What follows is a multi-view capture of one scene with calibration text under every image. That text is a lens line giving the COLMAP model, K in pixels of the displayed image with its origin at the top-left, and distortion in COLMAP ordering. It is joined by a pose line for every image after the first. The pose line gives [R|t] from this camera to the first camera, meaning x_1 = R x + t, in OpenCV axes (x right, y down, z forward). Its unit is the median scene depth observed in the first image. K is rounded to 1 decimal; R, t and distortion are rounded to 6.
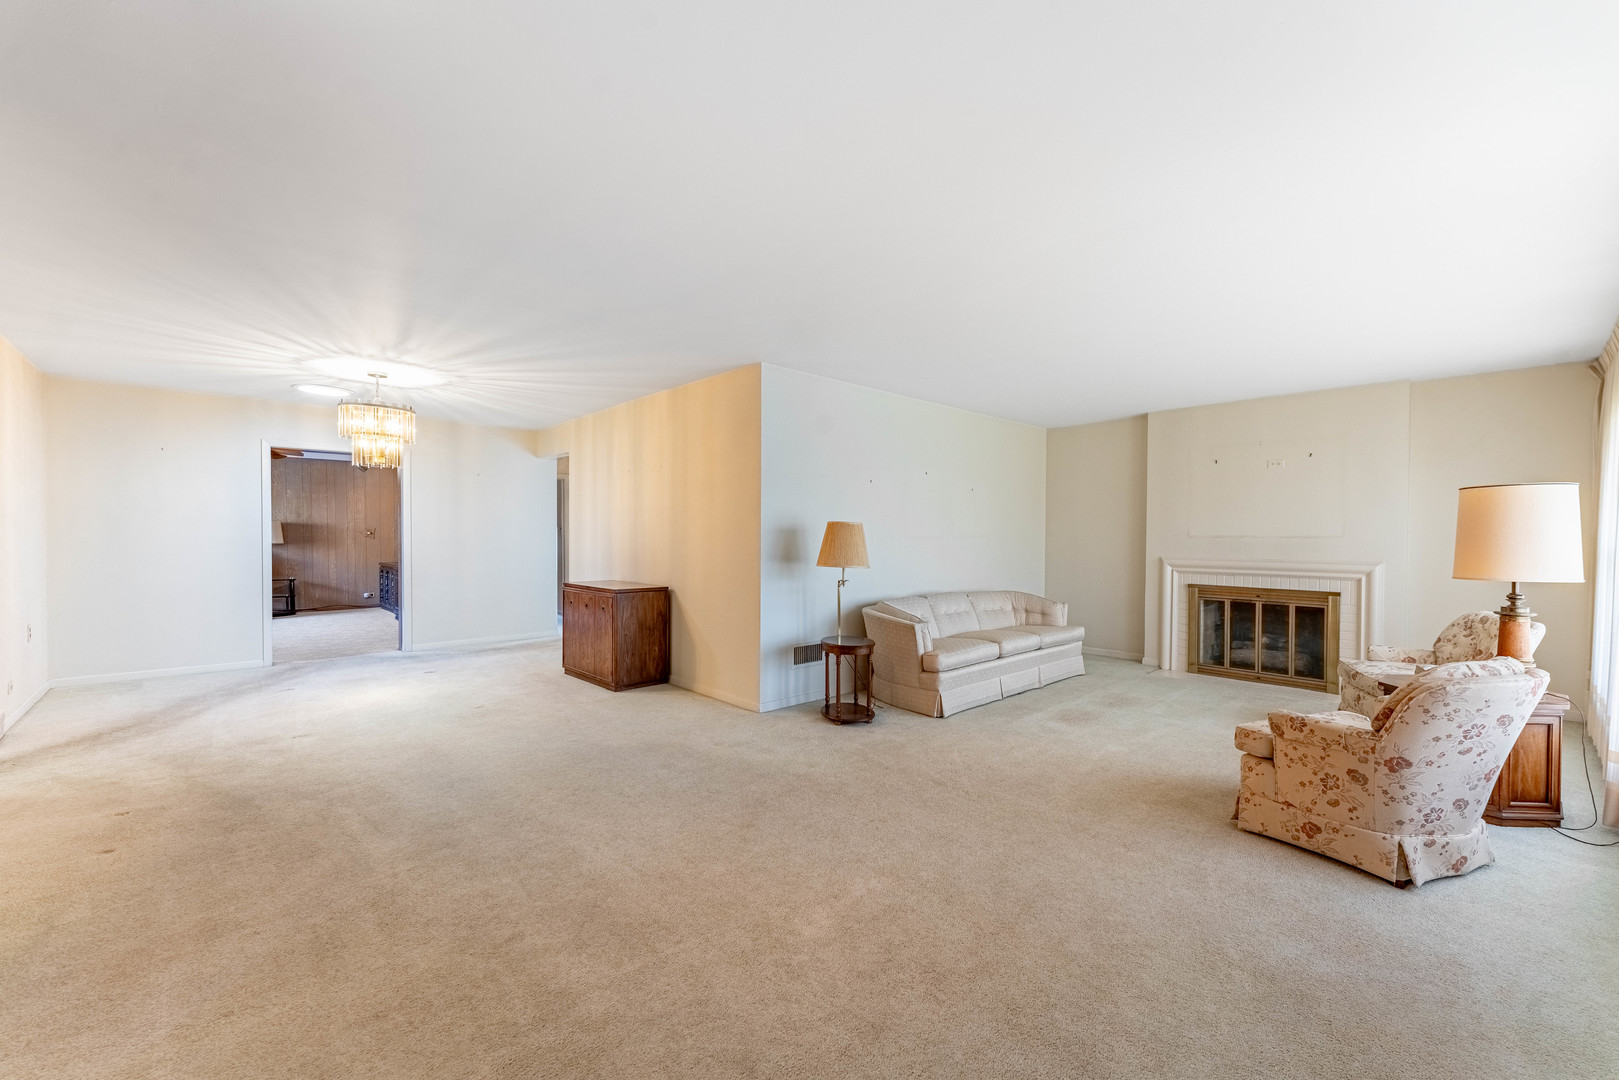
lens RADIAL K [[652.9, 0, 817.6], [0, 652.9, 540.0], [0, 0, 1]] dist [-0.003701, 0.001273]
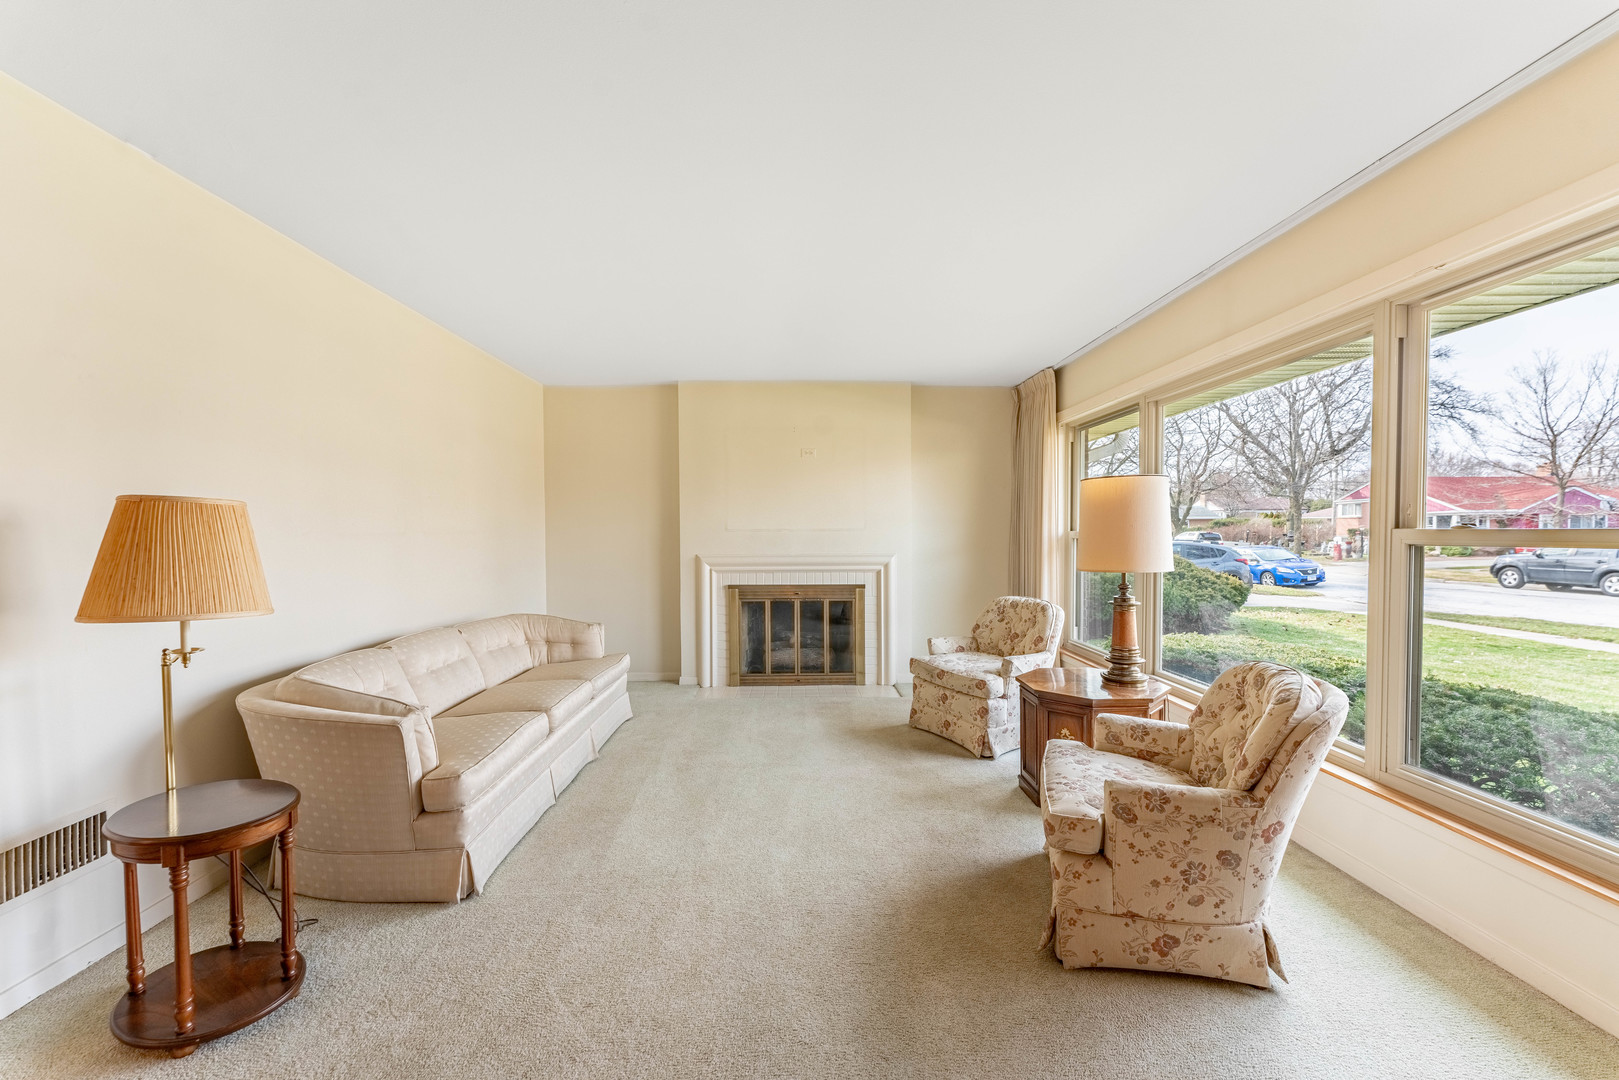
lens RADIAL K [[652.9, 0, 833.2], [0, 652.9, 549.0], [0, 0, 1]] dist [-0.003701, 0.001273]
pose [[0.652625, -0.028542, 0.757144, 0.000899], [0.012814, 0.999563, 0.026635, -0.003871], [-0.757573, -0.007680, 0.652705, 0.511913]]
